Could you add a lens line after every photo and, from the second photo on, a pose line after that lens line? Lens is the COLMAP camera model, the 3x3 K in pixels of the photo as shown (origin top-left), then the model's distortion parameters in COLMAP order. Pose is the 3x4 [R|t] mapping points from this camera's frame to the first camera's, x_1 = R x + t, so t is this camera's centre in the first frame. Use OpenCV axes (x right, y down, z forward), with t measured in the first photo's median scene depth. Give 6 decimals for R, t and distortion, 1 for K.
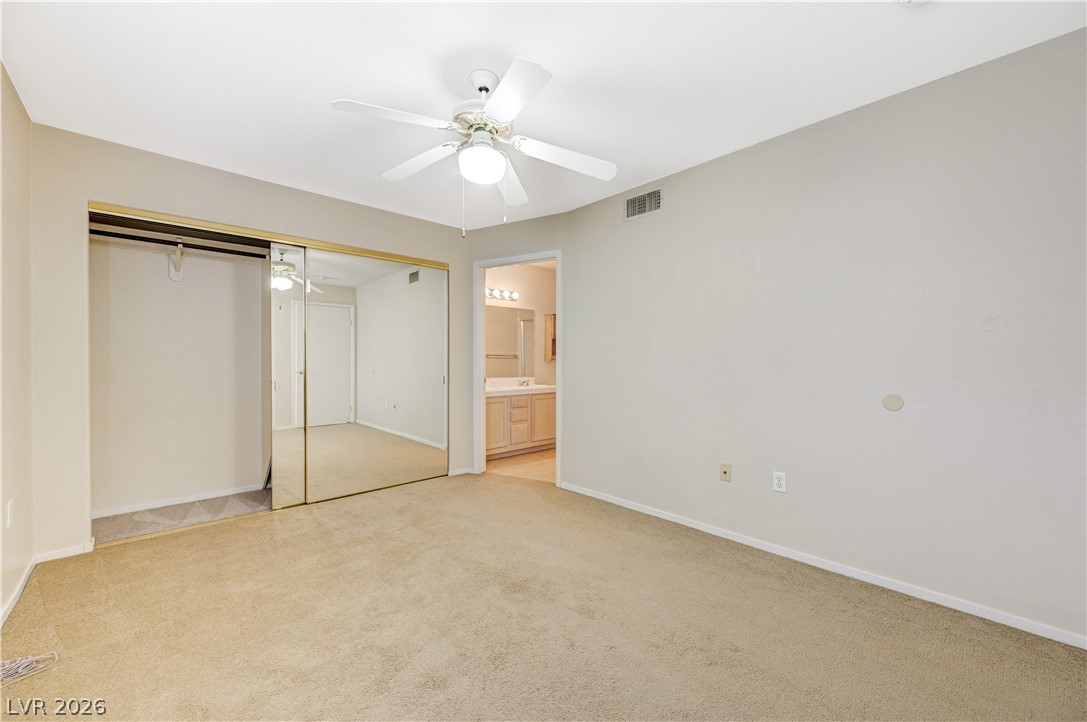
lens RADIAL K [[430.3, 0, 547.1], [0, 430.3, 360.1], [0, 0, 1]] dist [0.002434, 0.000755]
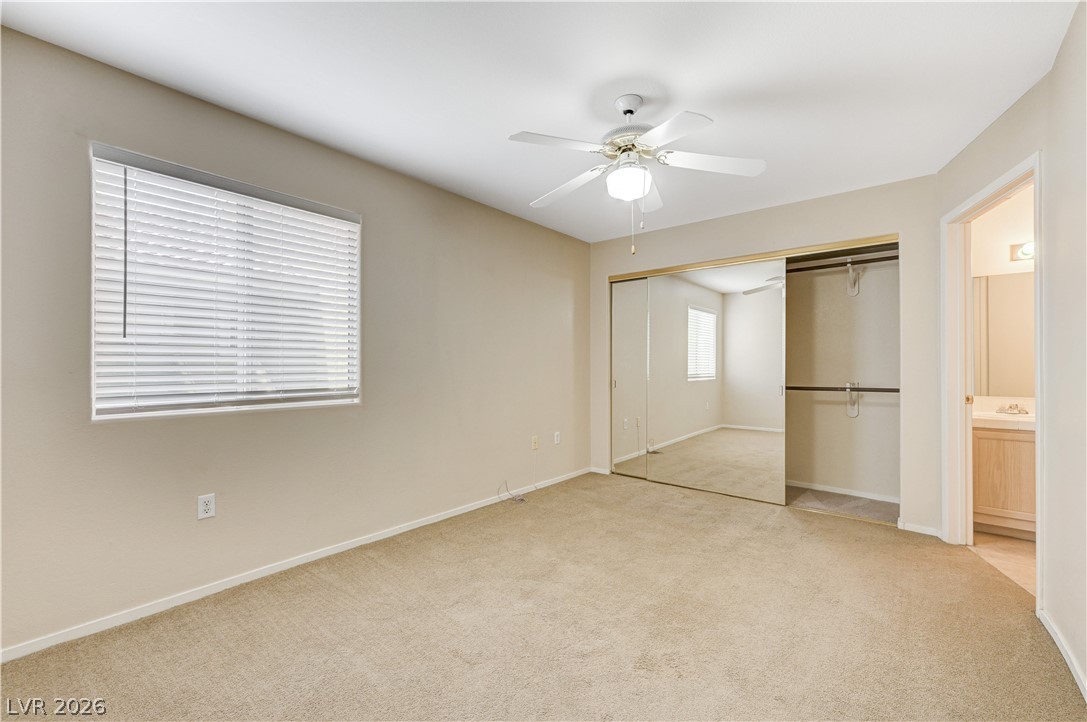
lens RADIAL K [[434.5, 0, 546.3], [0, 434.5, 365.2], [0, 0, 1]] dist [-0.000430, 0.000036]
pose [[0.110734, -0.008514, -0.993814, 0.413156], [-0.003775, 0.999952, -0.008987, 0.004604], [0.993843, 0.004747, 0.110696, 0.319096]]
